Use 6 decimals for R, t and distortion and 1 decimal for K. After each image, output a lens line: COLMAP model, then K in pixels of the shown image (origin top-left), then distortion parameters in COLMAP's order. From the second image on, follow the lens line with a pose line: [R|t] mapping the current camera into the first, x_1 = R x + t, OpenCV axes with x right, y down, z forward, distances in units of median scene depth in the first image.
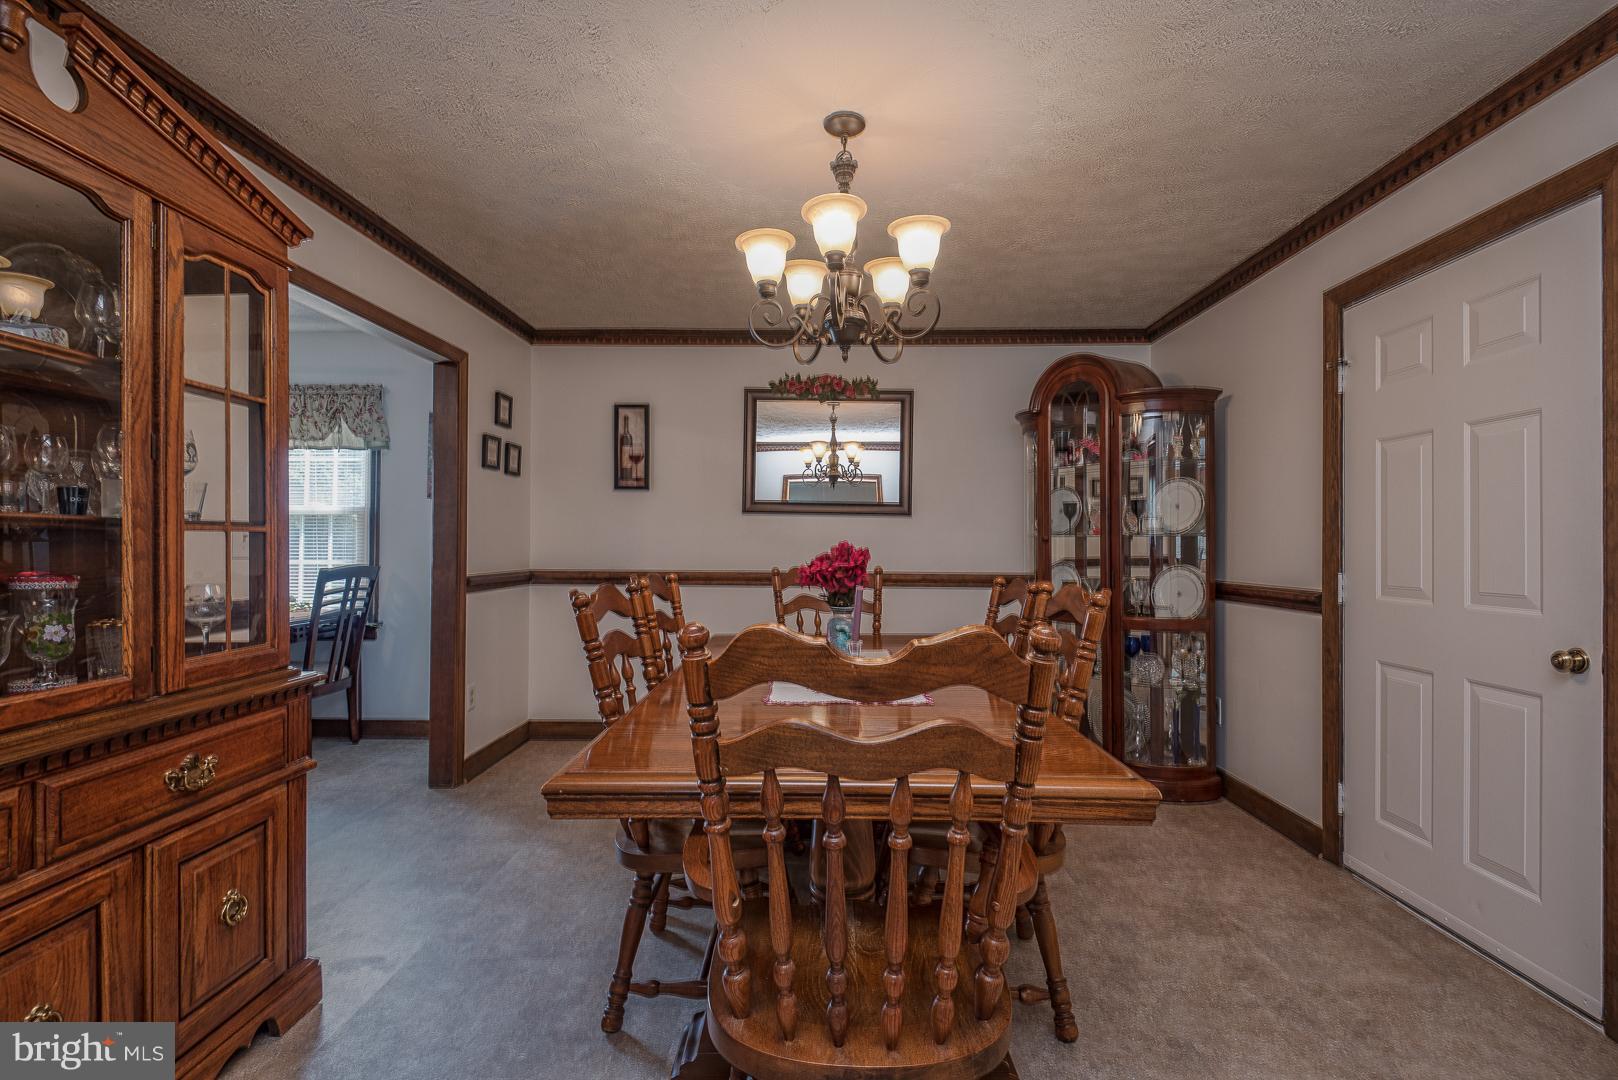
lens RADIAL K [[752.2, 0, 805.9], [0, 752.2, 542.1], [0, 0, 1]] dist [-0.001582, -0.000976]
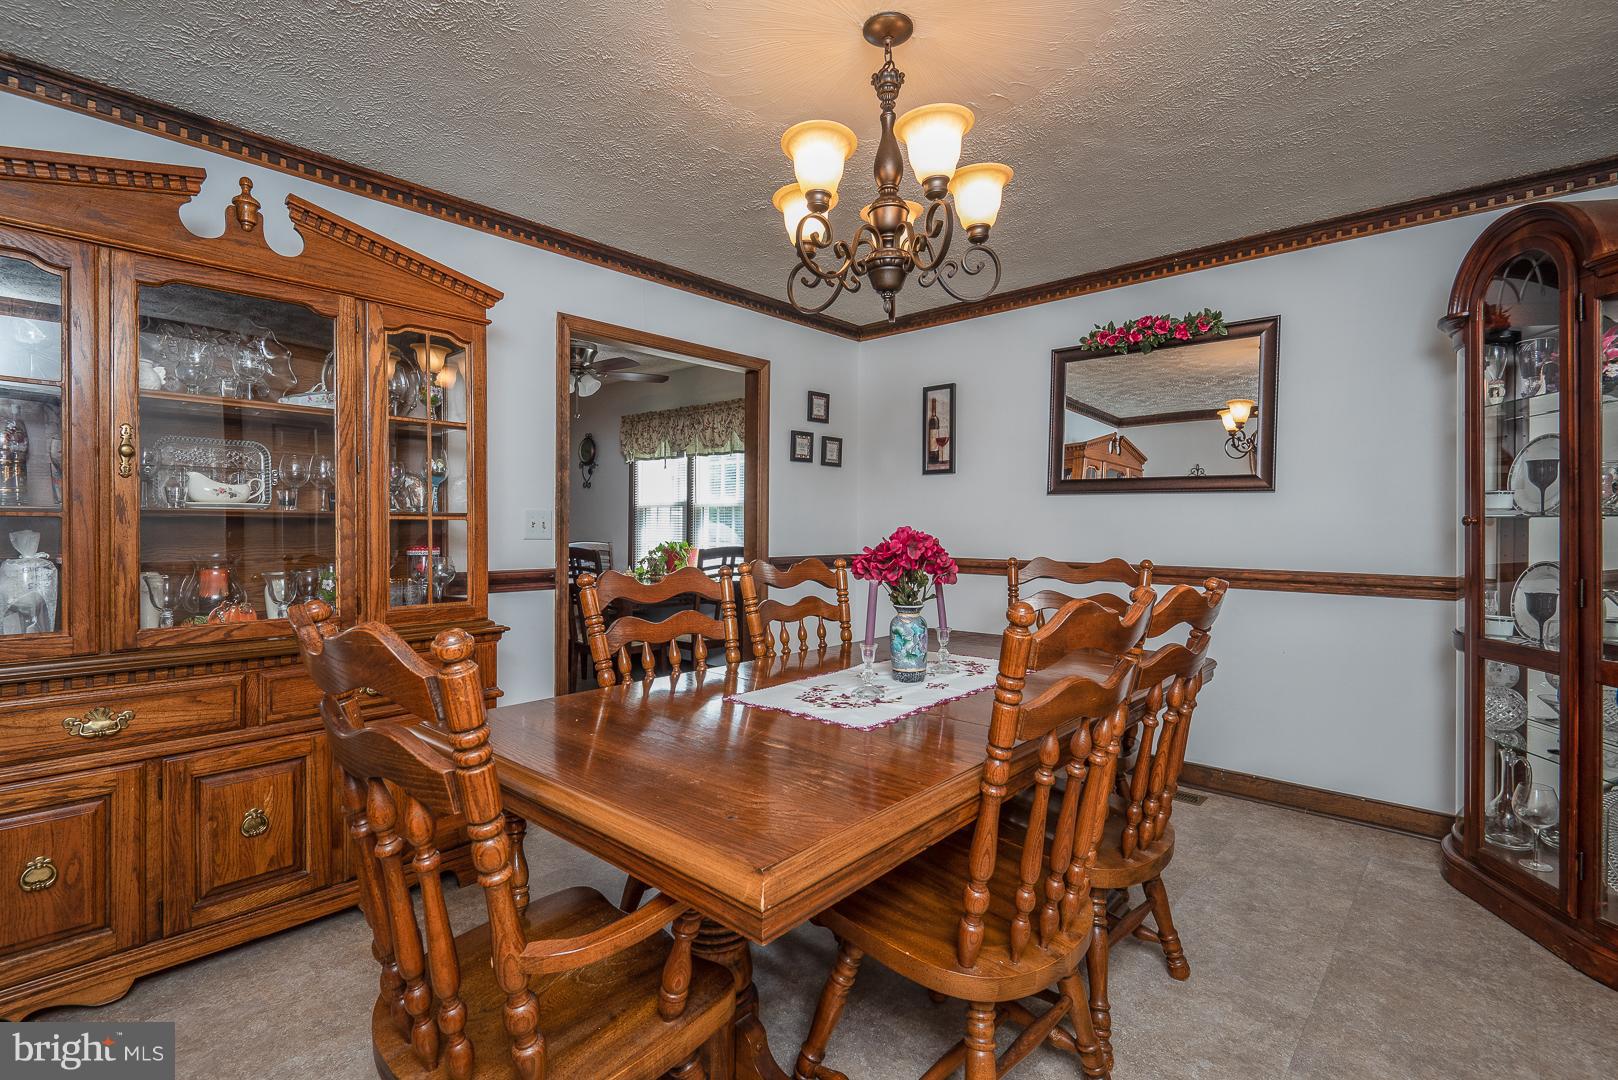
lens RADIAL K [[740.4, 0, 804.6], [0, 740.4, 547.1], [0, 0, 1]] dist [0.037829, -0.020320]
pose [[0.751280, 0.016216, -0.659785, 0.302123], [0.001540, 0.999652, 0.026323, -0.000262], [0.659982, -0.020792, 0.750994, 0.174715]]
